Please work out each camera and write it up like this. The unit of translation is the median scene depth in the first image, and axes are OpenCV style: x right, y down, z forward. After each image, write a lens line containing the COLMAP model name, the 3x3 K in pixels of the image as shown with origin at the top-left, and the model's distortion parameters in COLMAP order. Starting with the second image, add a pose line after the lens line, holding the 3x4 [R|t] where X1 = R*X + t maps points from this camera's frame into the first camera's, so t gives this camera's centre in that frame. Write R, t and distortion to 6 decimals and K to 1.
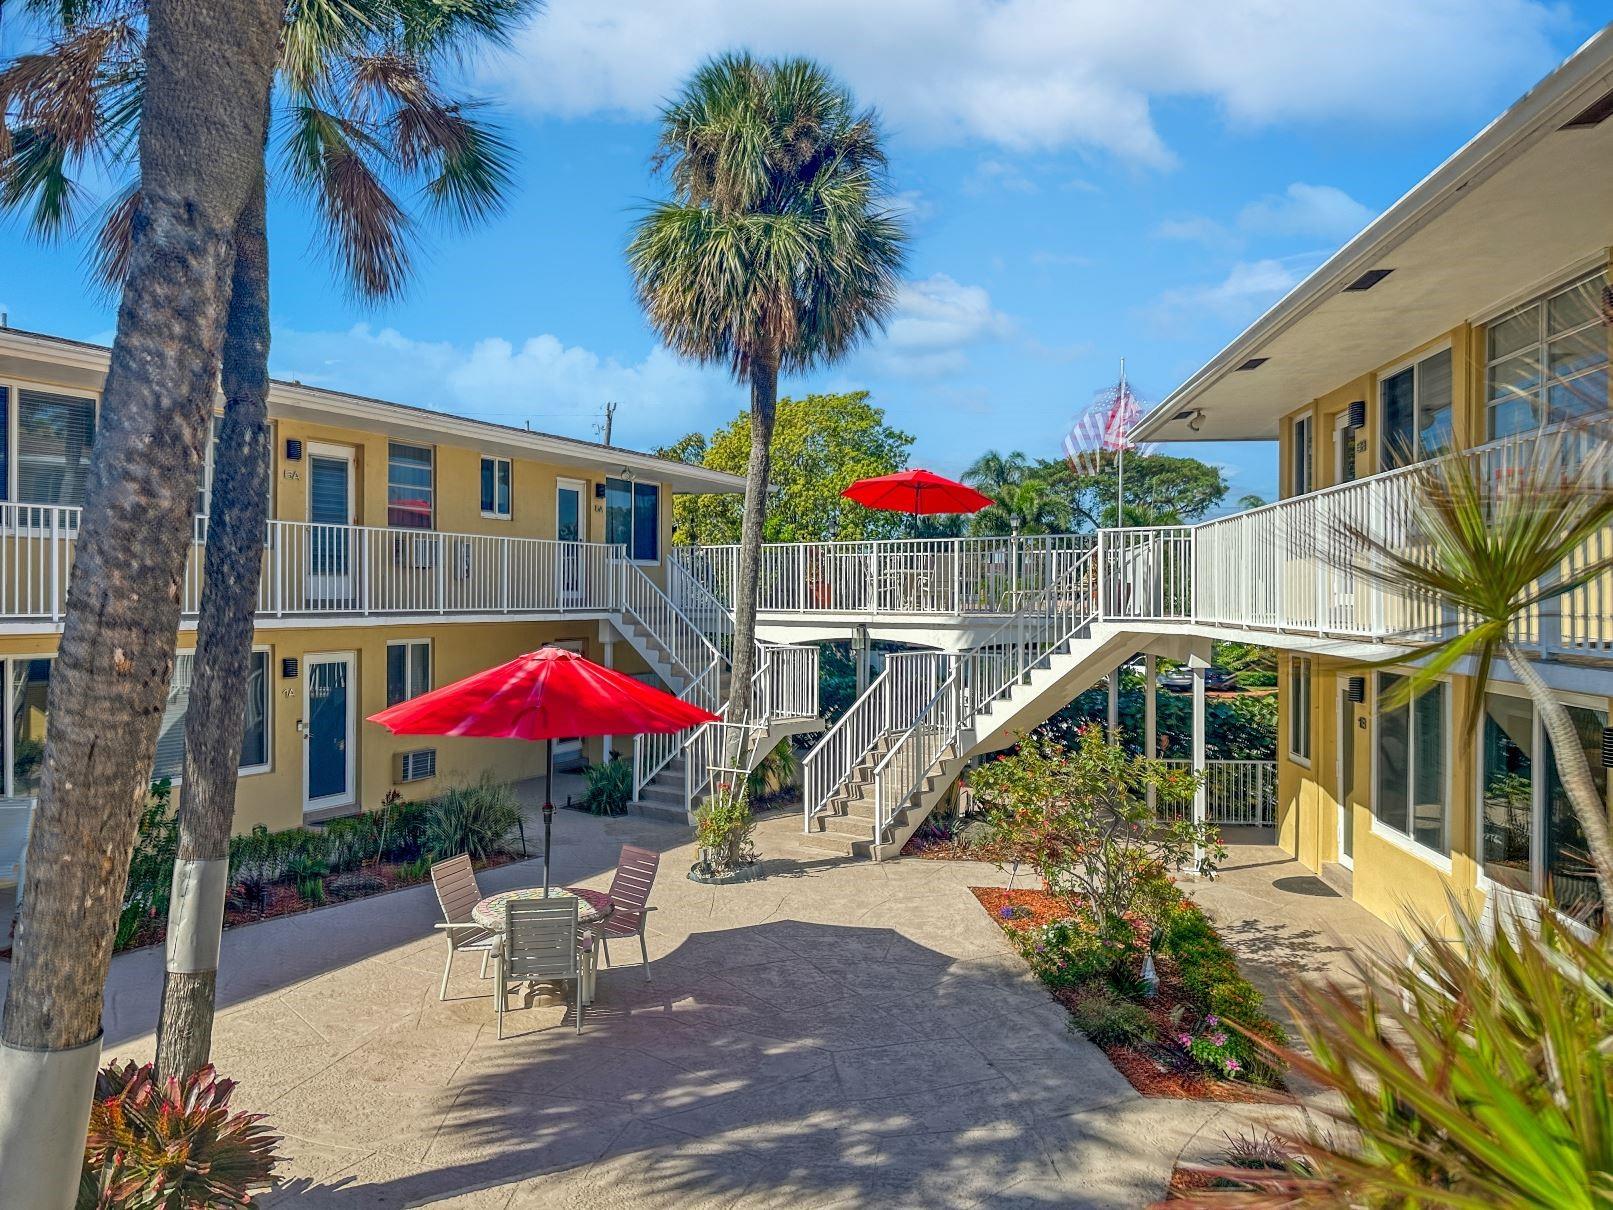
lens RADIAL K [[1120.0, 0, 802.4], [0, 1120.0, 597.9], [0, 0, 1]] dist [0.074745, -0.092040]
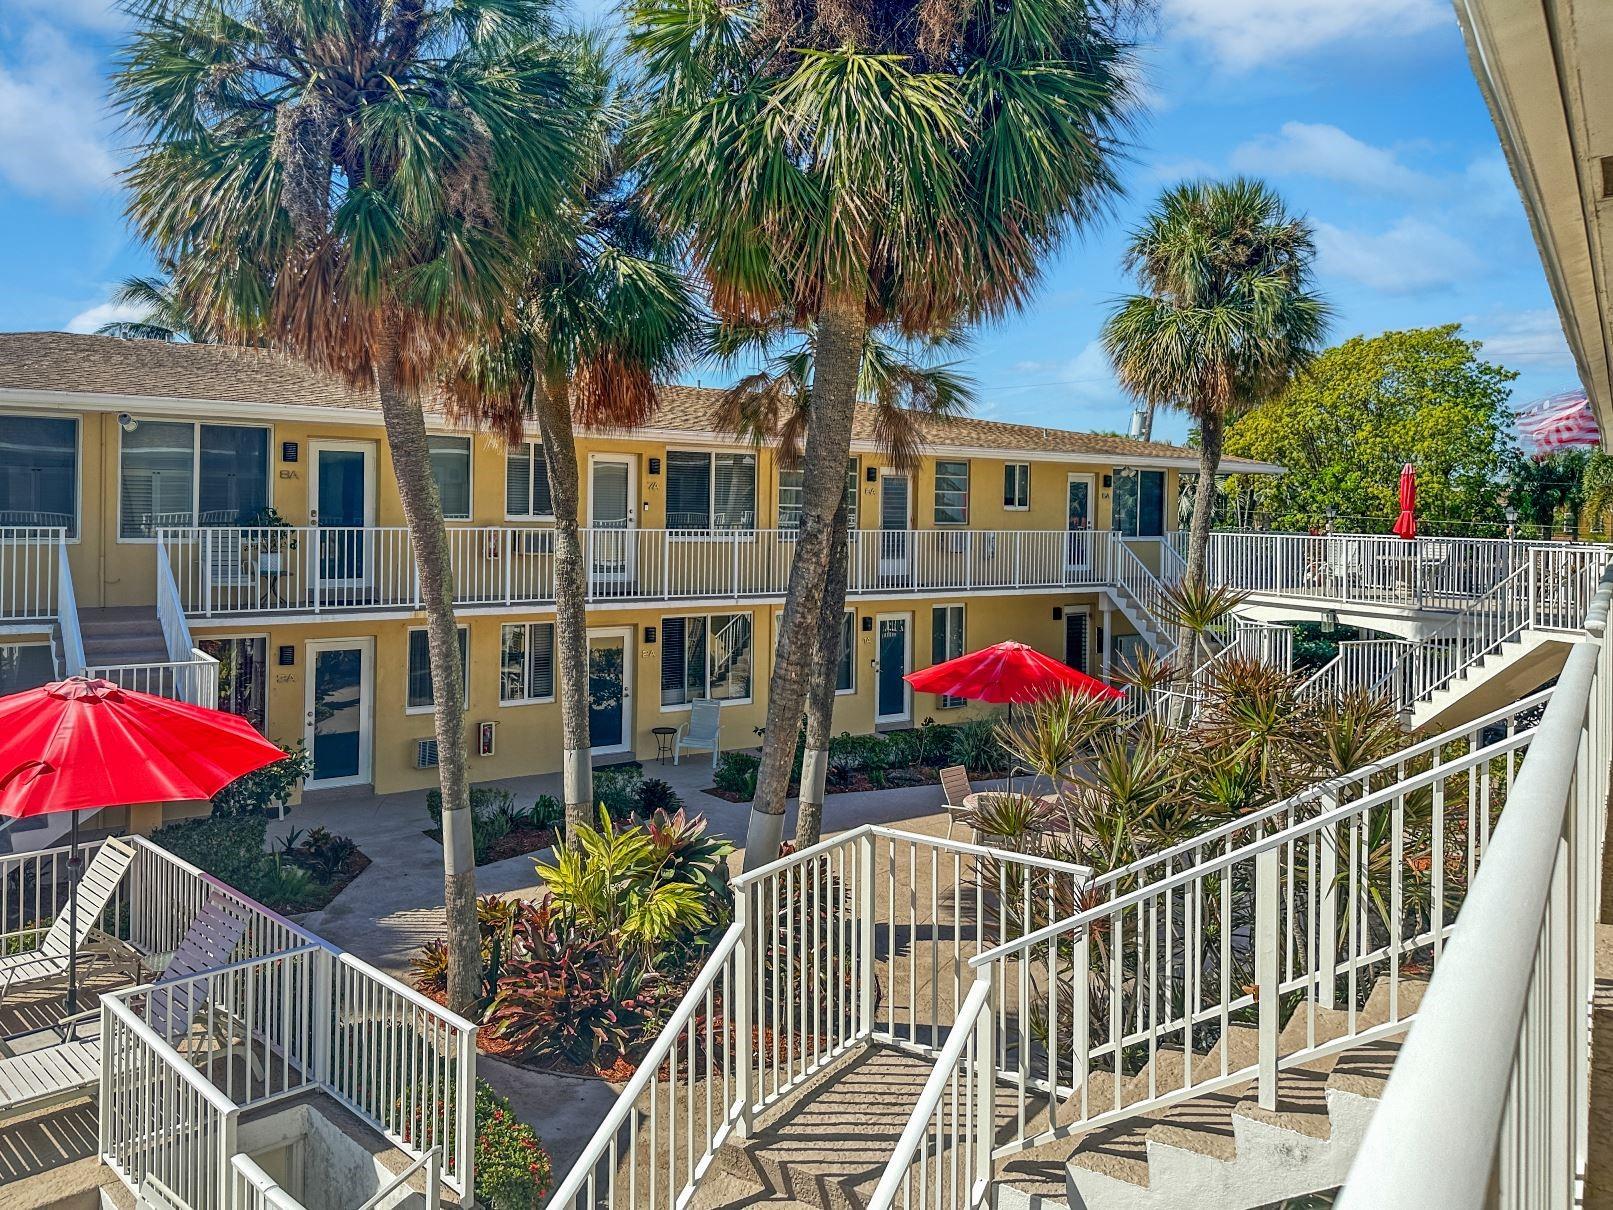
lens RADIAL K [[1125.7, 0, 798.2], [0, 1125.7, 607.7], [0, 0, 1]] dist [0.071288, -0.085814]
pose [[0.879442, 0.051210, -0.473243, 0.146756], [-0.017025, 0.996944, 0.076242, -0.066867], [0.475701, -0.058993, 0.877626, -0.296497]]
